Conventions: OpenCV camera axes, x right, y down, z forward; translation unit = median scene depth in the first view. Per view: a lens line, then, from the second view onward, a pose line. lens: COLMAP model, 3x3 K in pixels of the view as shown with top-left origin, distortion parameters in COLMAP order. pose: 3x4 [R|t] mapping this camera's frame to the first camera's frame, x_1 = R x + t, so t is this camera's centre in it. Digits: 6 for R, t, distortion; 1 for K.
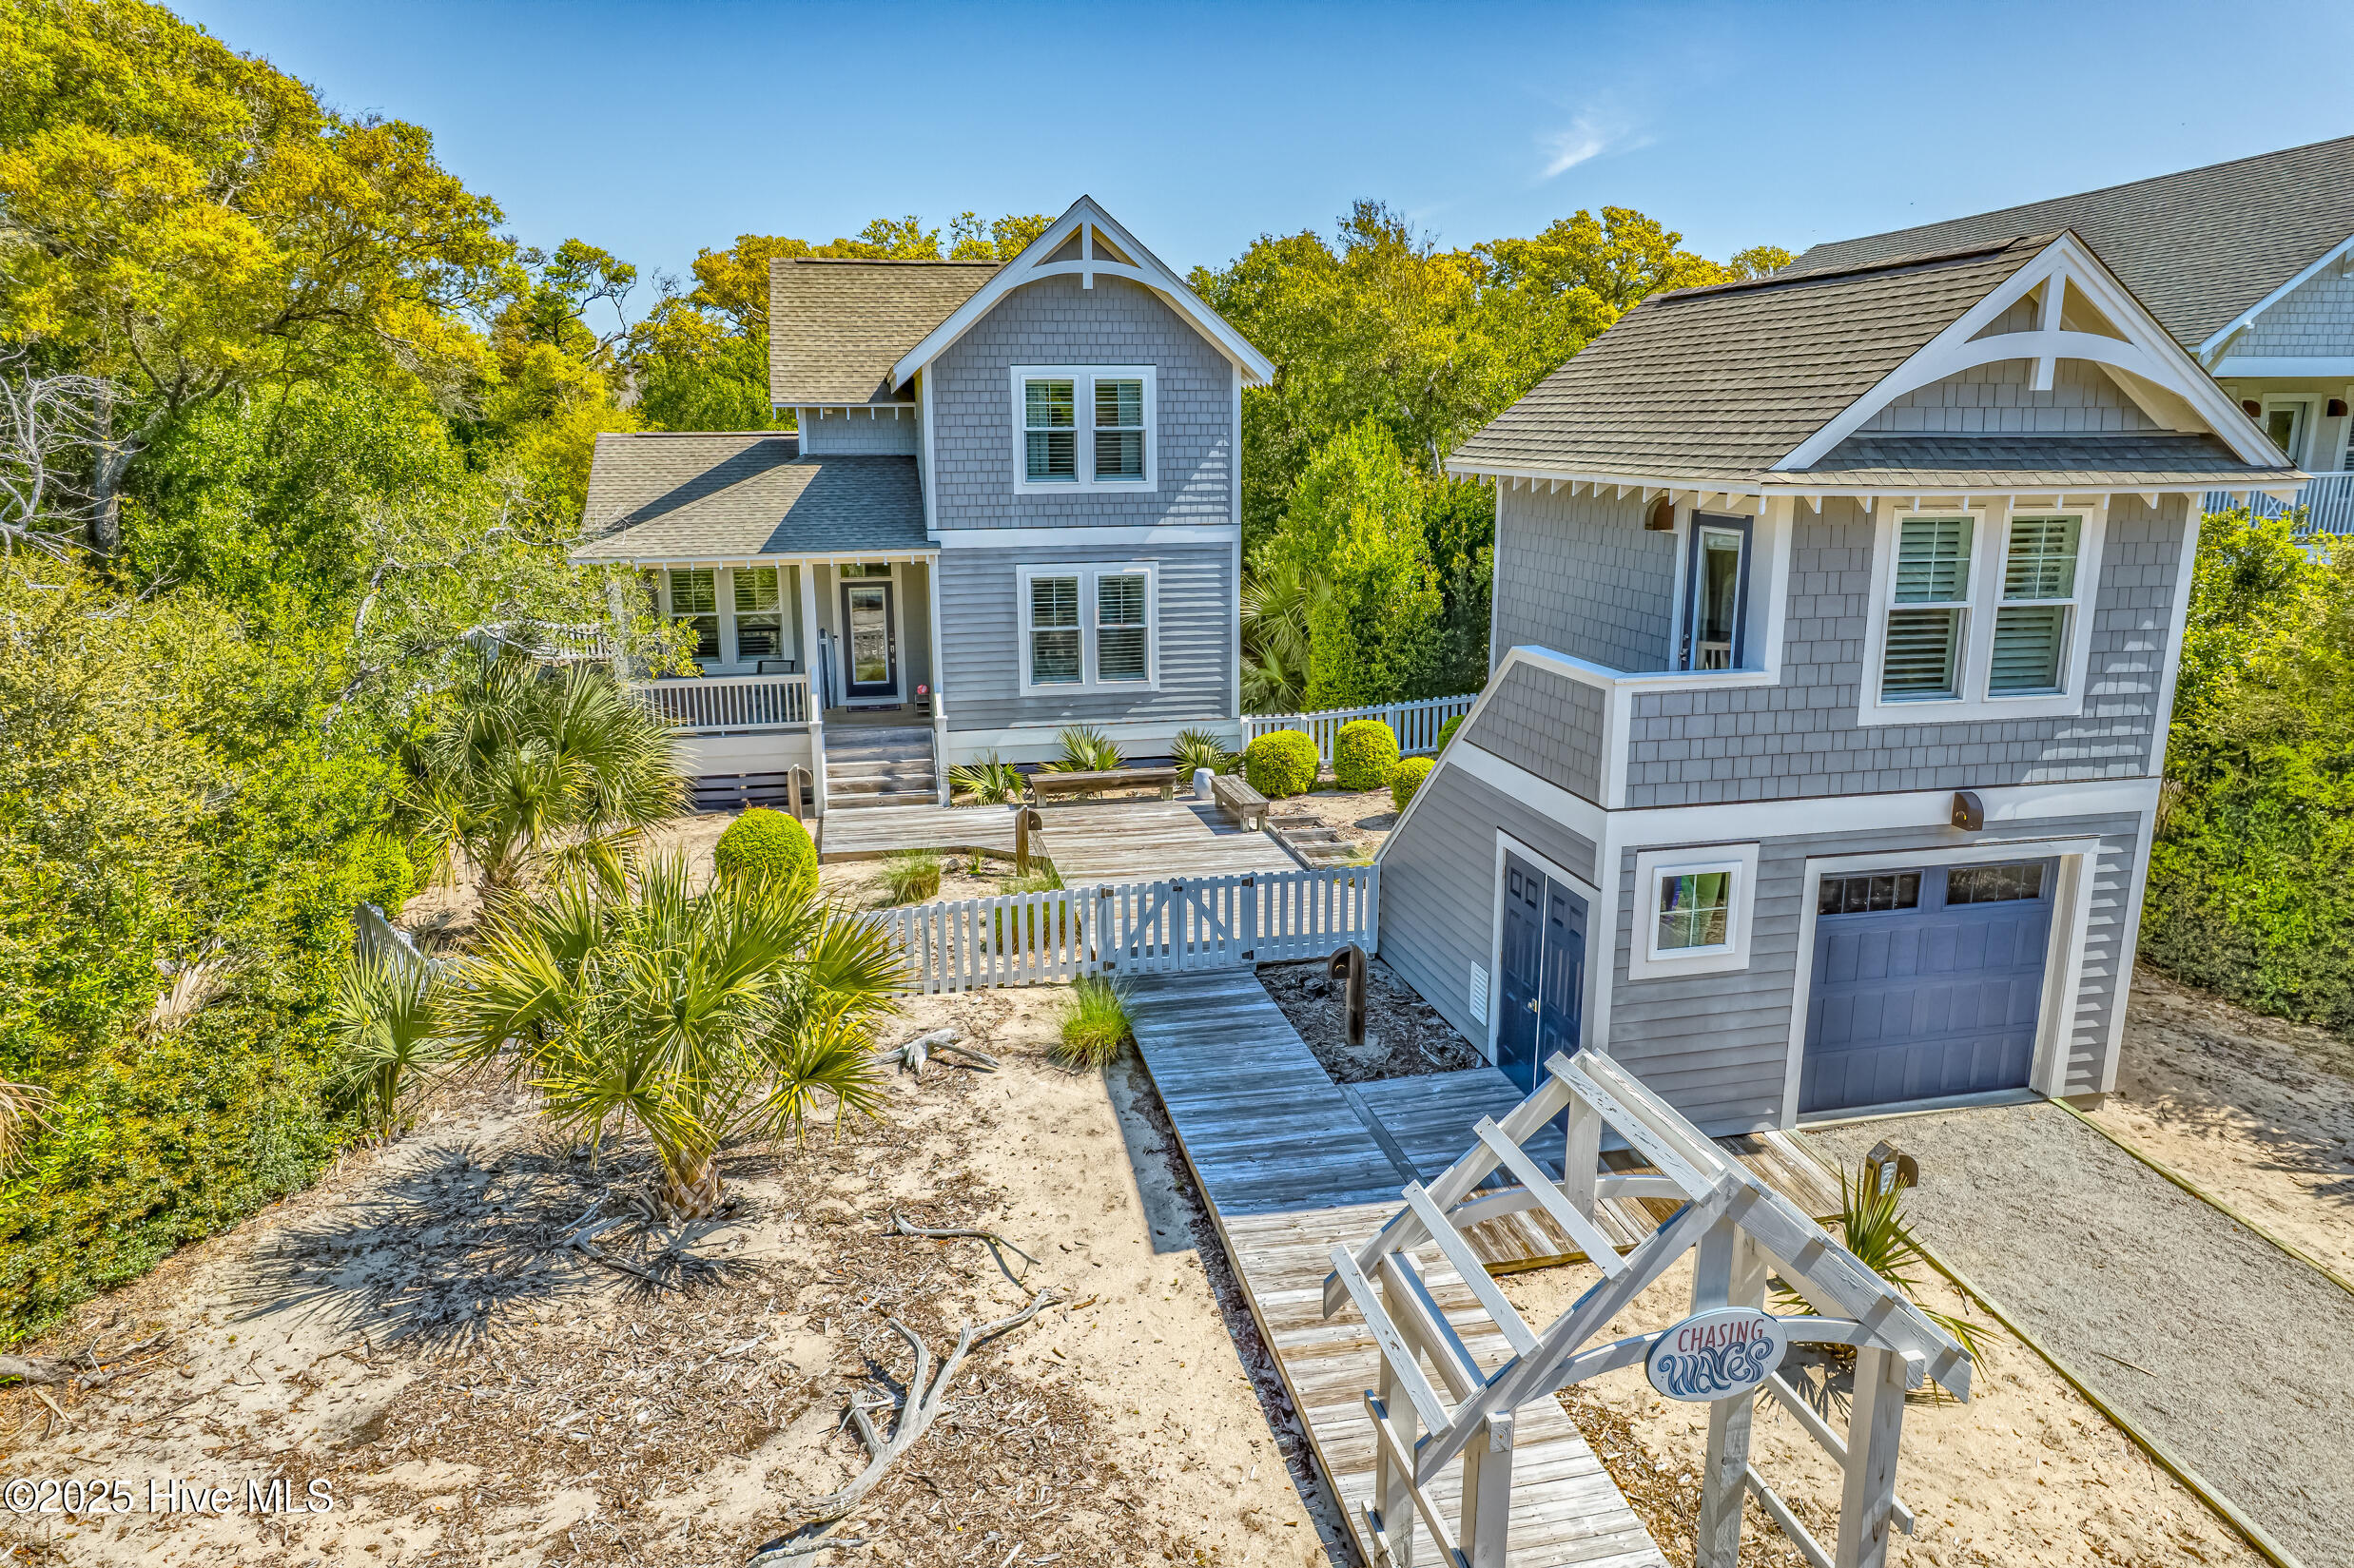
lens RADIAL K [[1506.4, 0, 1162.2], [0, 1506.4, 779.6], [0, 0, 1]] dist [-0.067612, 0.061337]
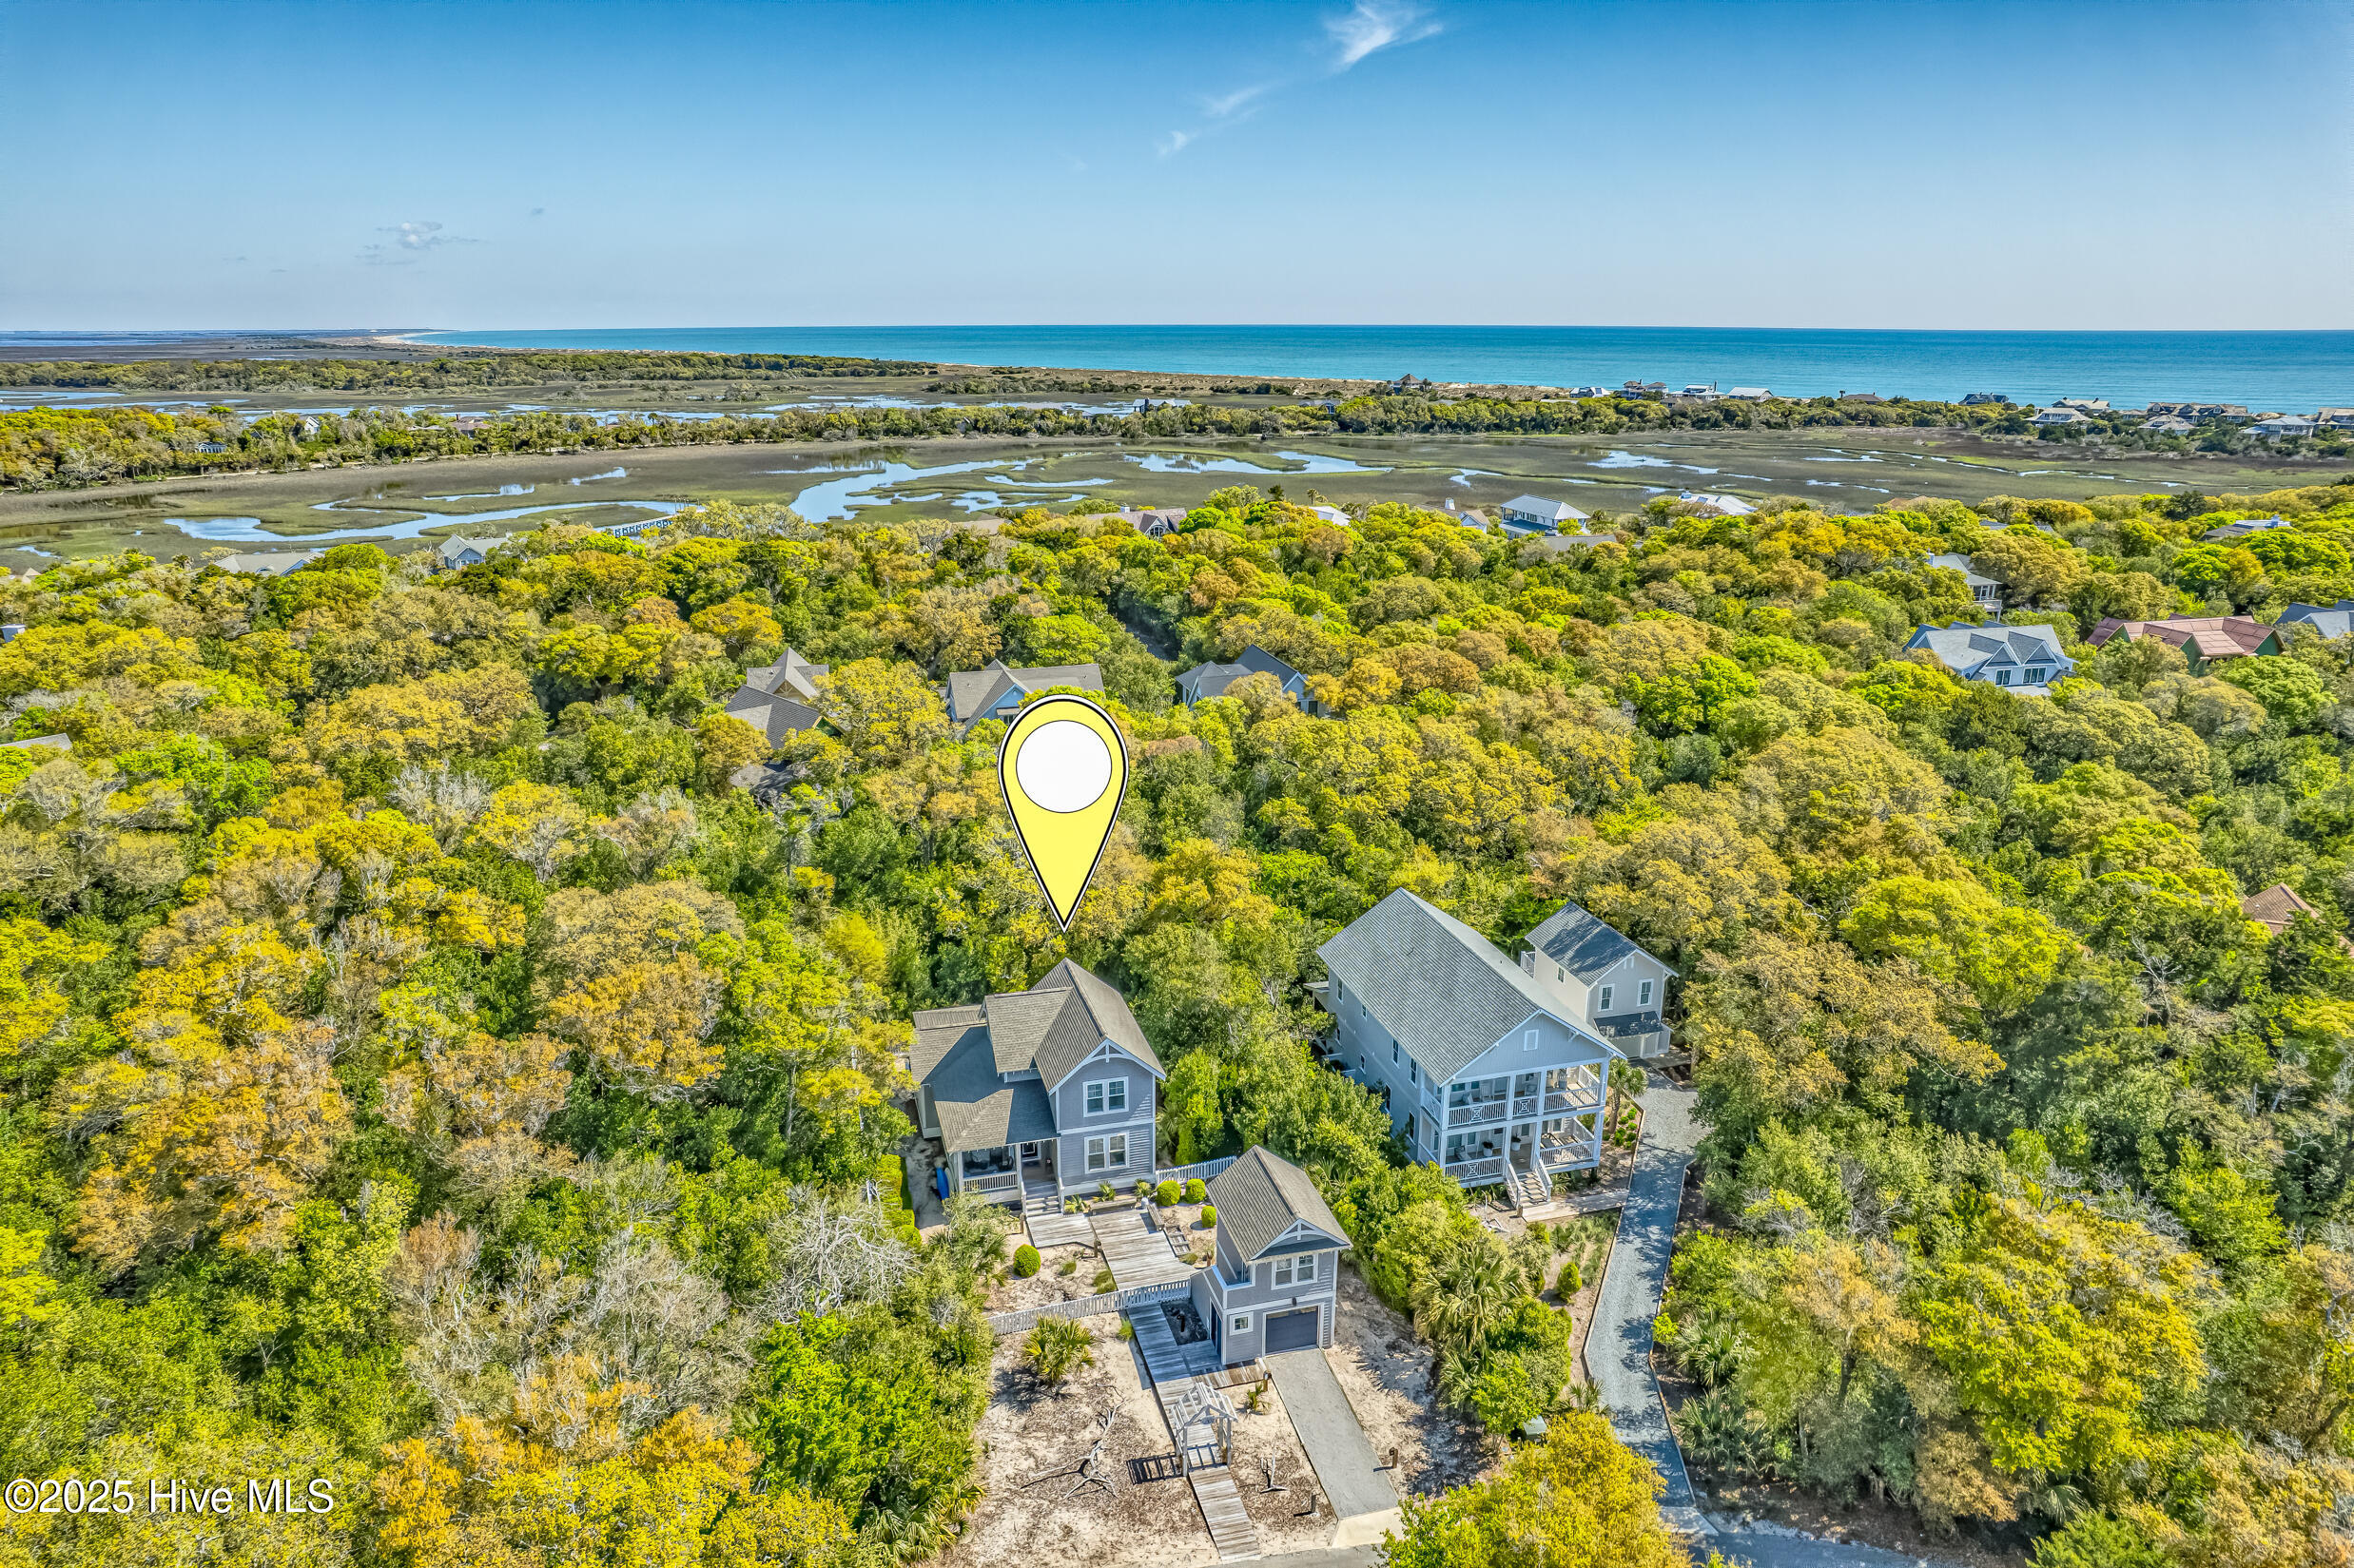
lens RADIAL K [[1506.4, 0, 1165.8], [0, 1506.4, 772.4], [0, 0, 1]] dist [-0.067612, 0.061337]
pose [[0.997804, -0.009669, 0.065531, -0.137545], [0.005063, 0.997527, 0.070102, -1.233103], [-0.066046, -0.069617, 0.995385, -2.286007]]
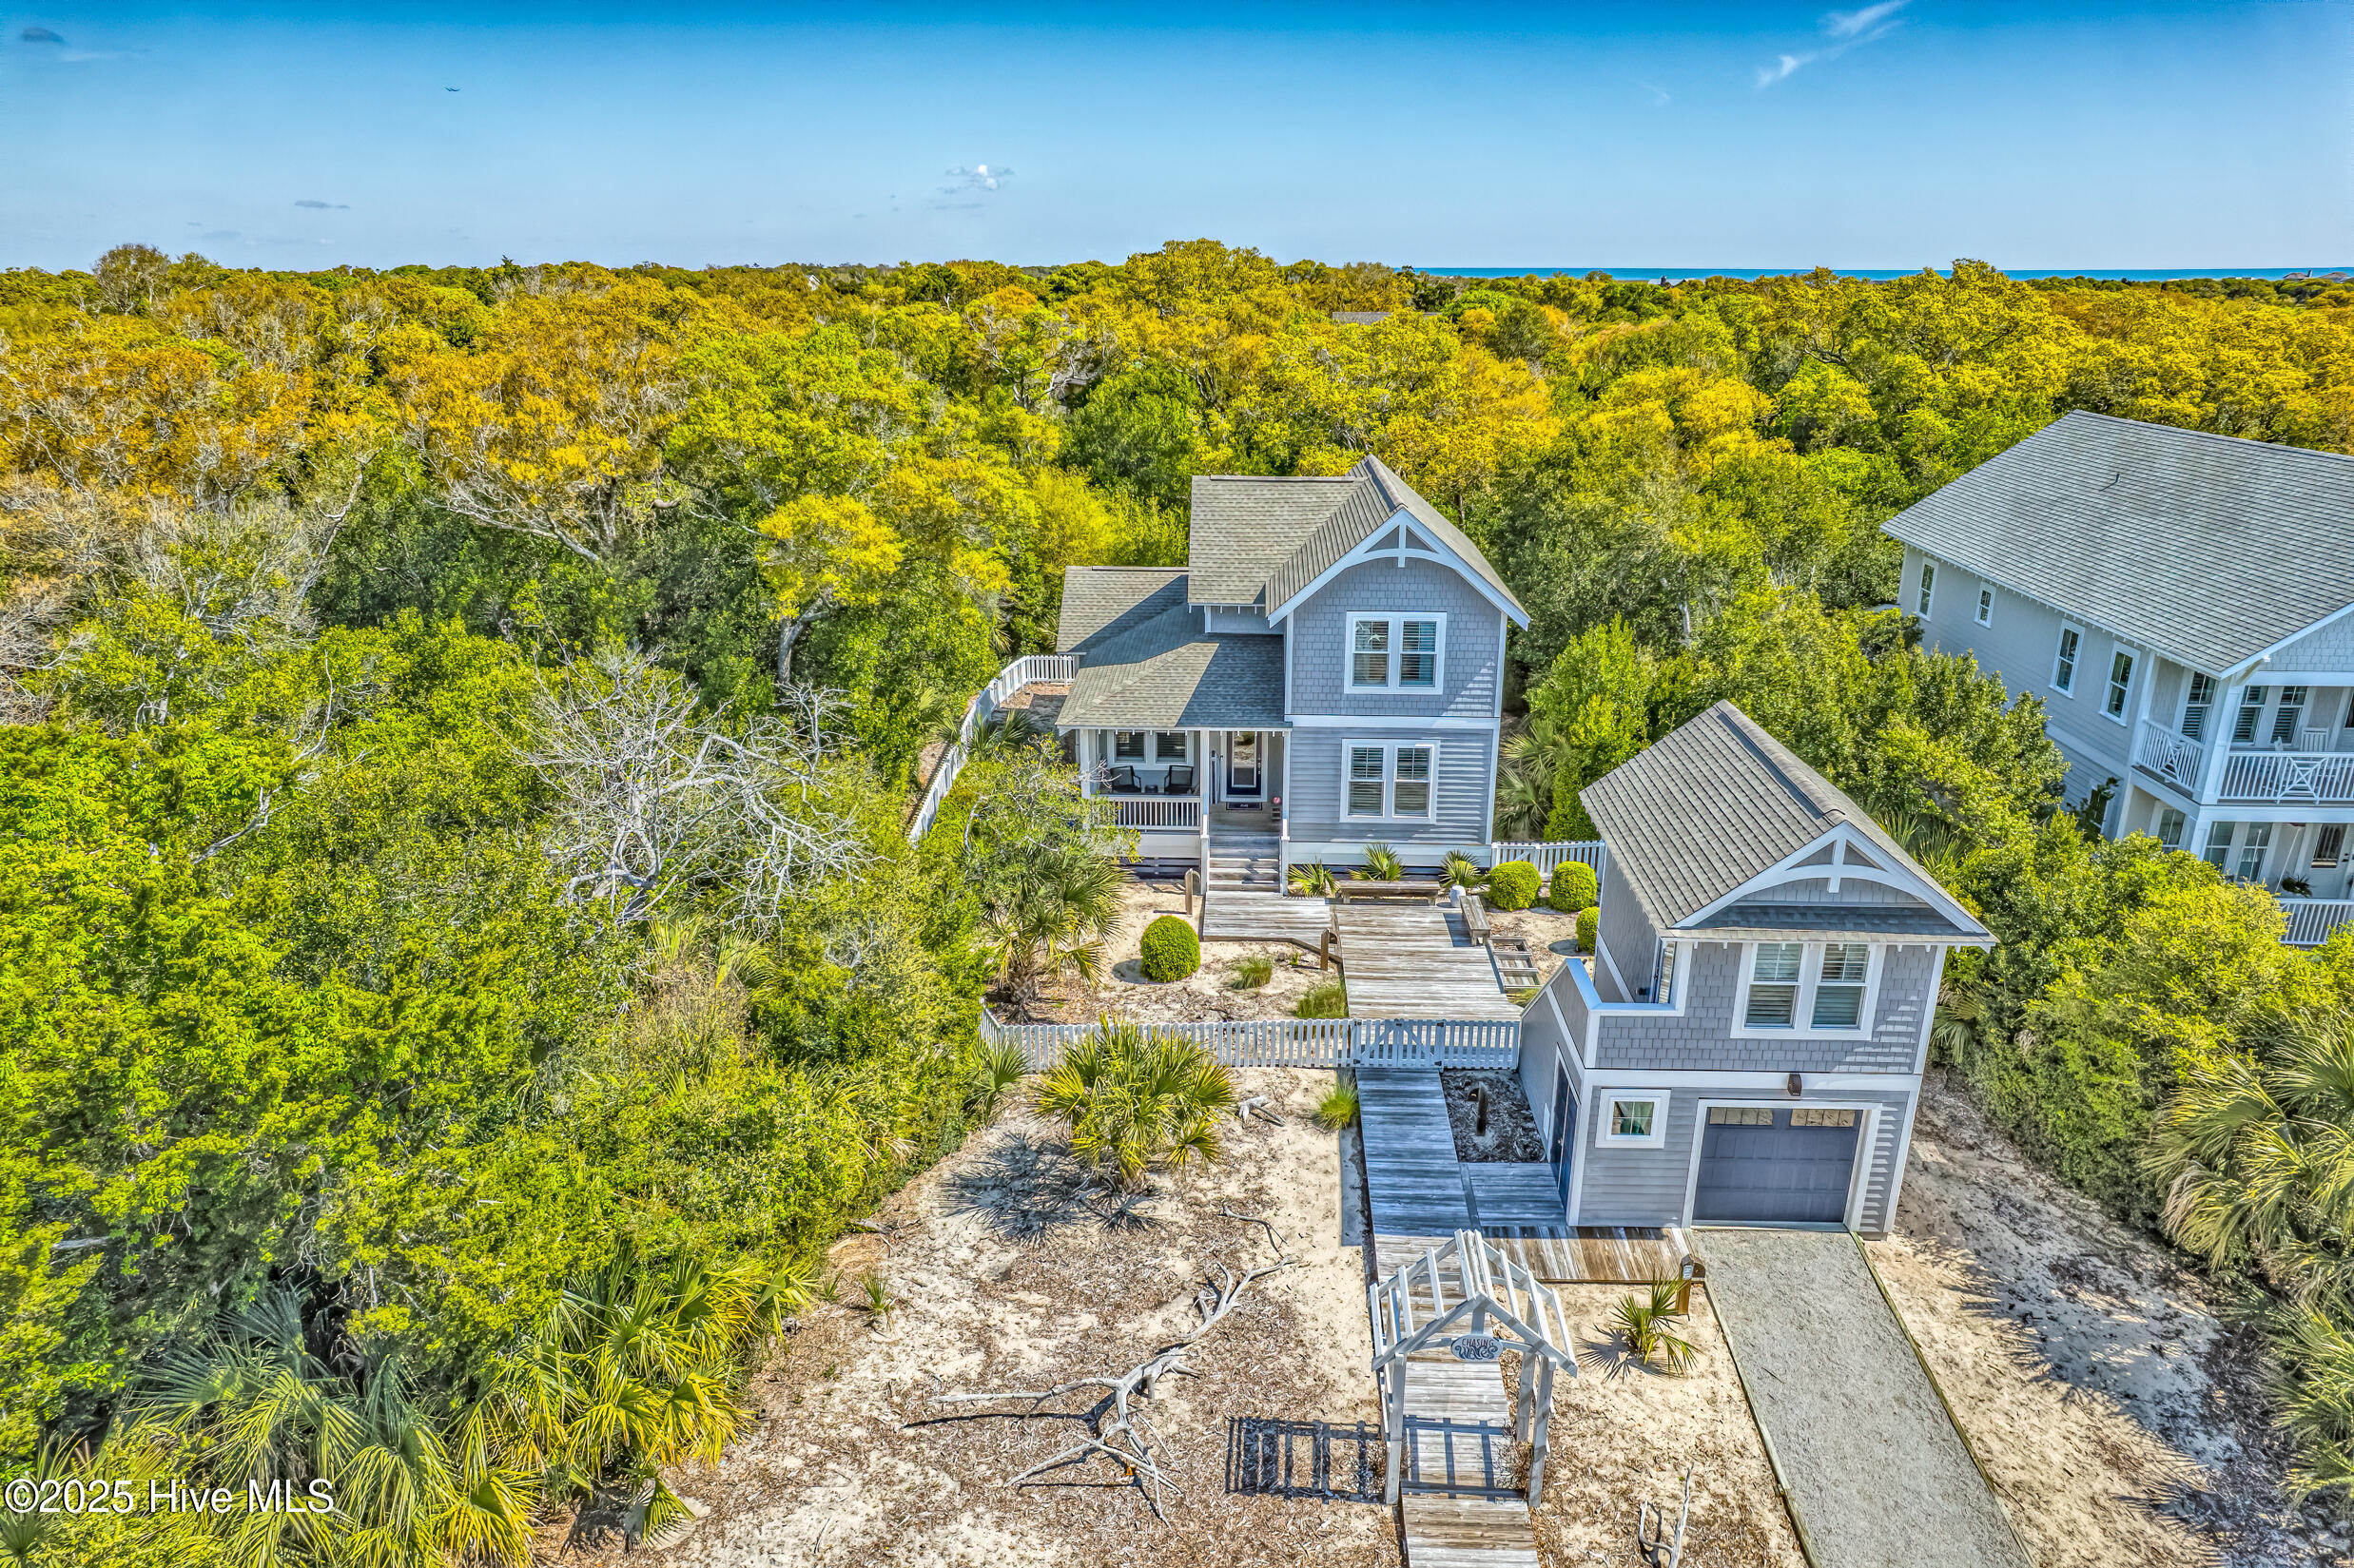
lens RADIAL K [[1506.4, 0, 1166.9], [0, 1506.4, 780.1], [0, 0, 1]] dist [-0.067612, 0.061337]
pose [[0.966908, 0.087544, -0.239635, 0.105220], [-0.060789, 0.991286, 0.116861, -0.292068], [0.247778, -0.098426, 0.963804, -0.534505]]
